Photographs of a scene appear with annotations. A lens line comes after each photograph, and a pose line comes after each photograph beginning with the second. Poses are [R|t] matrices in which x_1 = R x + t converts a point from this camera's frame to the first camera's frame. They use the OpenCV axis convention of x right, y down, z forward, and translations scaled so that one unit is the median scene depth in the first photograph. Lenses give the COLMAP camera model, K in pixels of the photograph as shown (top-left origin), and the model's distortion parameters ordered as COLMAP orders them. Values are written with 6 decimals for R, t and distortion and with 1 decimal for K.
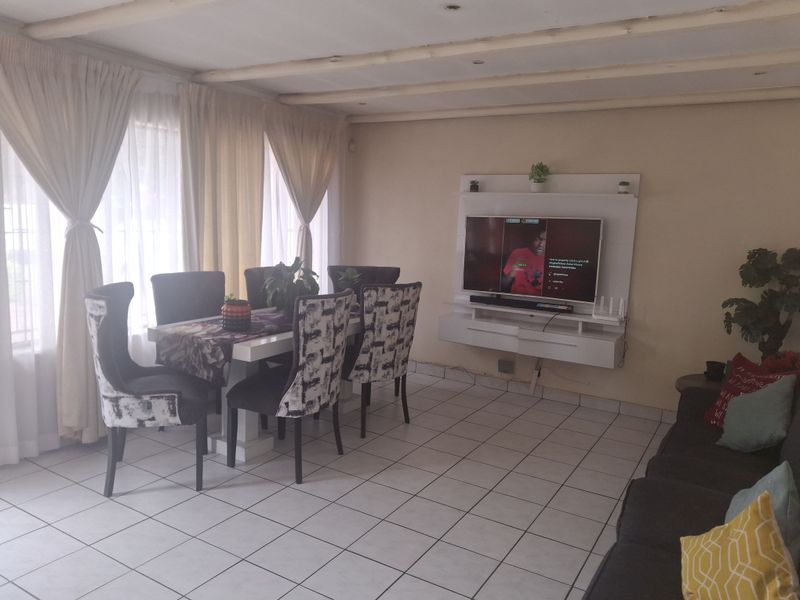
lens RADIAL K [[597.3, 0, 393.2], [0, 597.3, 295.0], [0, 0, 1]] dist [0.120758, -0.254711]
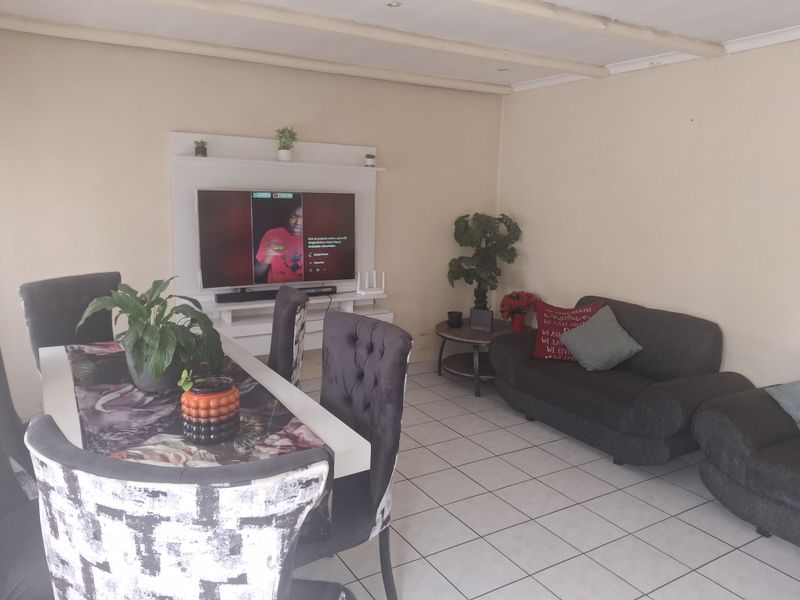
lens RADIAL K [[597.3, 0, 393.2], [0, 597.3, 295.0], [0, 0, 1]] dist [0.120758, -0.254711]
pose [[0.442116, -0.173187, 0.880079, -0.475280], [0.109812, 0.984253, 0.138522, -0.086022], [-0.890211, 0.035400, 0.454172, 0.487580]]
